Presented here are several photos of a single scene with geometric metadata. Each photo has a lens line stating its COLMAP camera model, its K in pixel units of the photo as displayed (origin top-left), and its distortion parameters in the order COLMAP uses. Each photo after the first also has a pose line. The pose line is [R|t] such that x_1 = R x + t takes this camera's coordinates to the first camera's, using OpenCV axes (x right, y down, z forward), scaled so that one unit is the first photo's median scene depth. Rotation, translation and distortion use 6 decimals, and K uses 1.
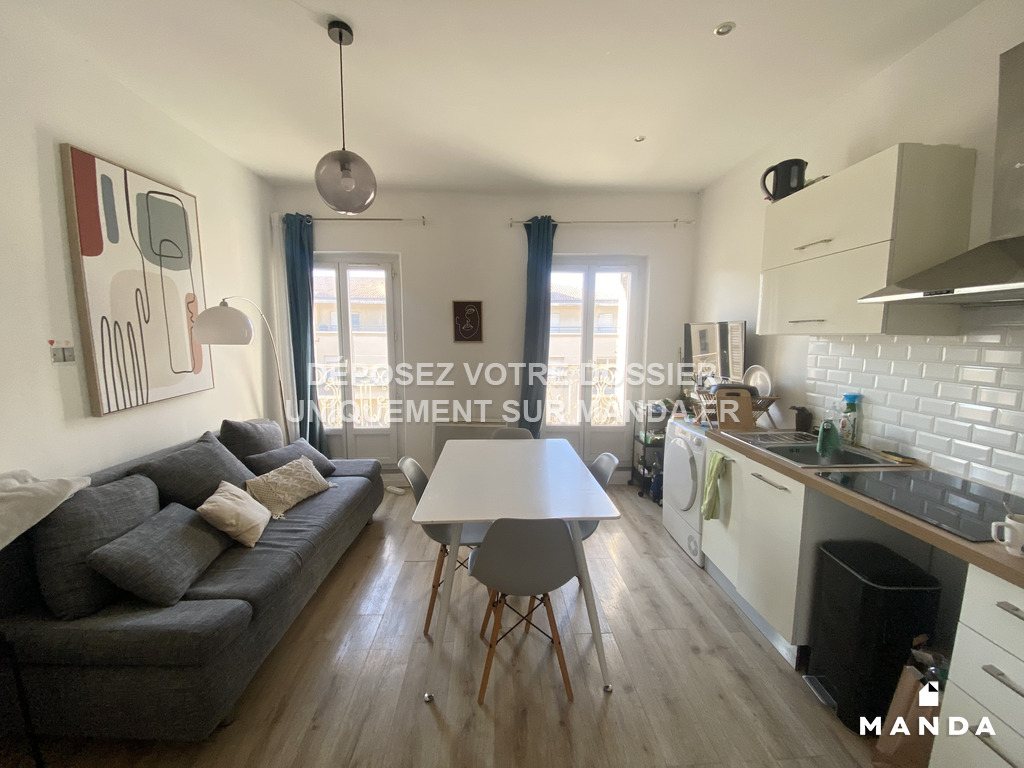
lens RADIAL K [[410.6, 0, 509.9], [0, 410.6, 382.4], [0, 0, 1]] dist [0.013160, -0.015805]
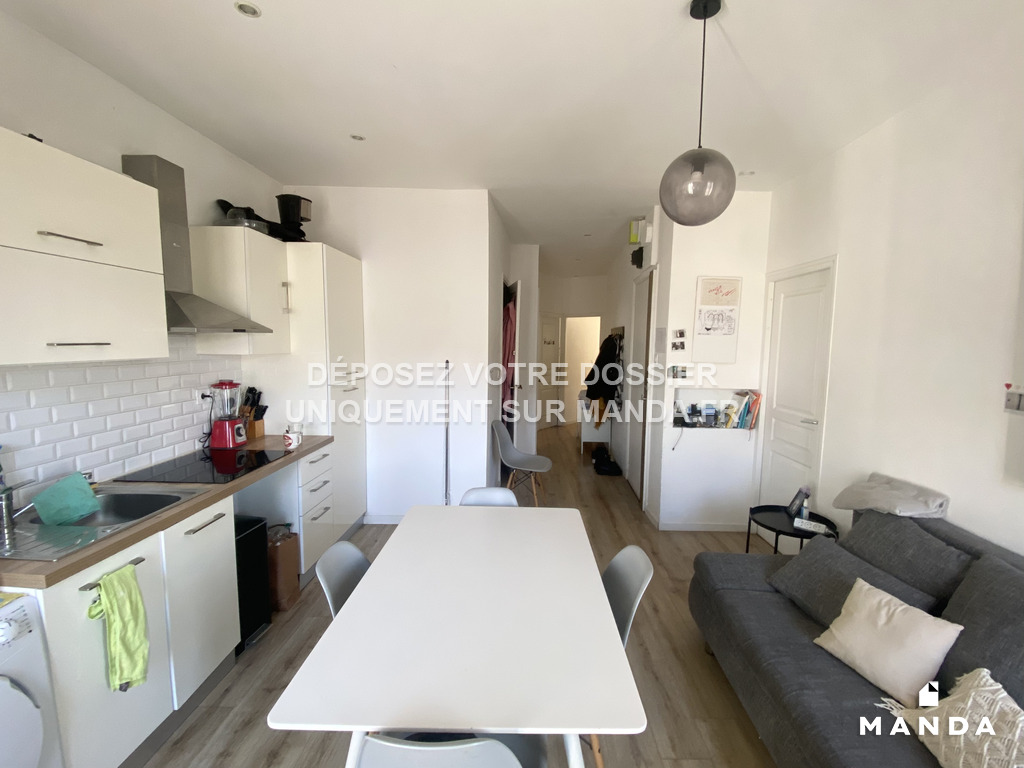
lens RADIAL K [[410.6, 0, 509.9], [0, 410.6, 382.4], [0, 0, 1]] dist [0.013160, -0.015805]
pose [[-0.996856, -0.025166, 0.075132, -0.081489], [-0.009132, 0.978390, 0.206568, -0.222449], [-0.078707, 0.205233, -0.975543, 1.553498]]
